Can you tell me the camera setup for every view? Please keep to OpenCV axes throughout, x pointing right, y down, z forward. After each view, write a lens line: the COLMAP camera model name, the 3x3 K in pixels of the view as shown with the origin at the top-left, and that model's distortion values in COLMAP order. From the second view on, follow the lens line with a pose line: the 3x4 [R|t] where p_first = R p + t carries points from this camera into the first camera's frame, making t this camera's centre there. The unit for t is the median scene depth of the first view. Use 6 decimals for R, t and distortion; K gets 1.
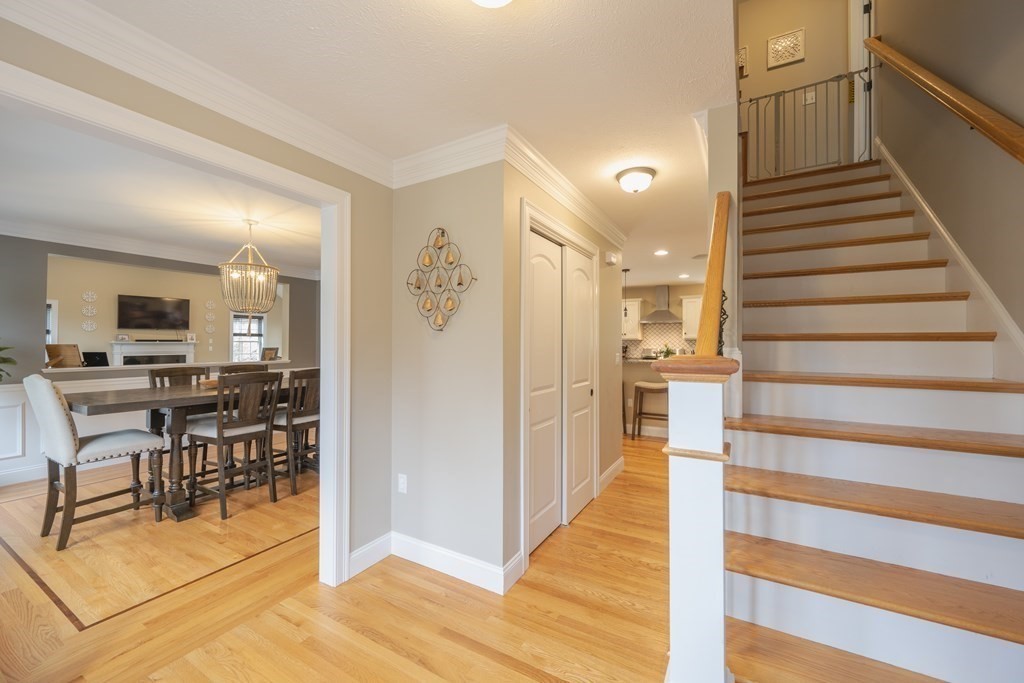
lens RADIAL K [[415.2, 0, 510.2], [0, 415.2, 341.1], [0, 0, 1]] dist [-0.000338, 0.001448]
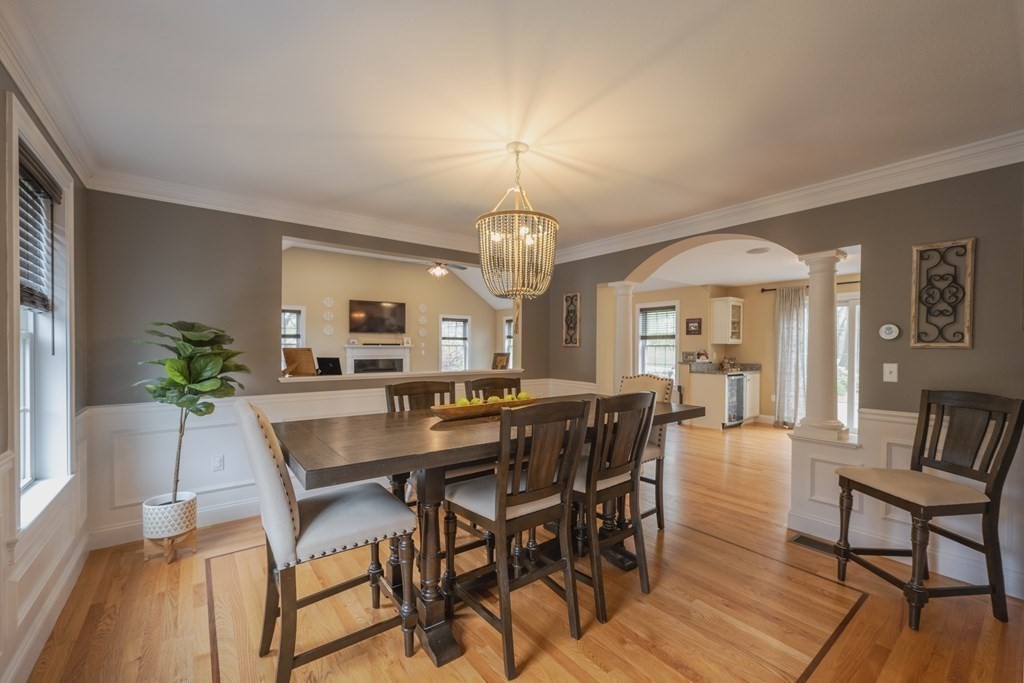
lens RADIAL K [[415.2, 0, 514.3], [0, 415.2, 356.8], [0, 0, 1]] dist [-0.000338, 0.001448]
pose [[0.929236, 0.010322, -0.369344, -0.210560], [-0.000307, 0.999631, 0.027164, 0.001466], [0.369488, -0.025128, 0.928896, 0.221631]]
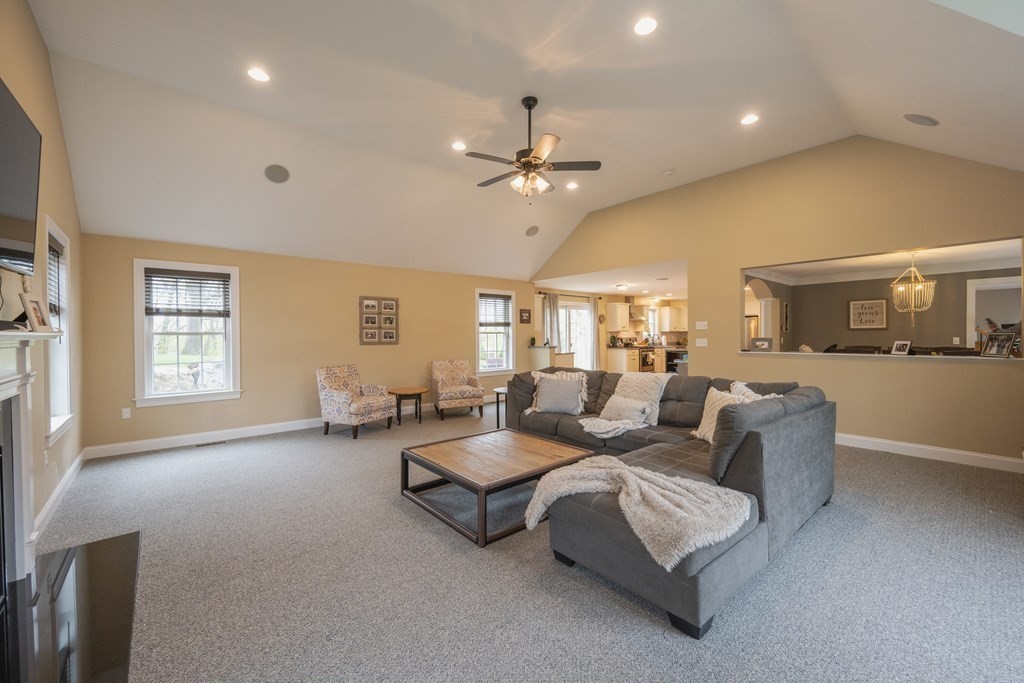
lens RADIAL K [[415.2, 0, 498.0], [0, 415.2, 334.2], [0, 0, 1]] dist [-0.000338, 0.001448]
pose [[0.341848, -0.001844, 0.939753, -1.255573], [0.000673, 0.999998, 0.001717, 0.003844], [-0.939755, 0.000046, 0.341849, 0.953153]]
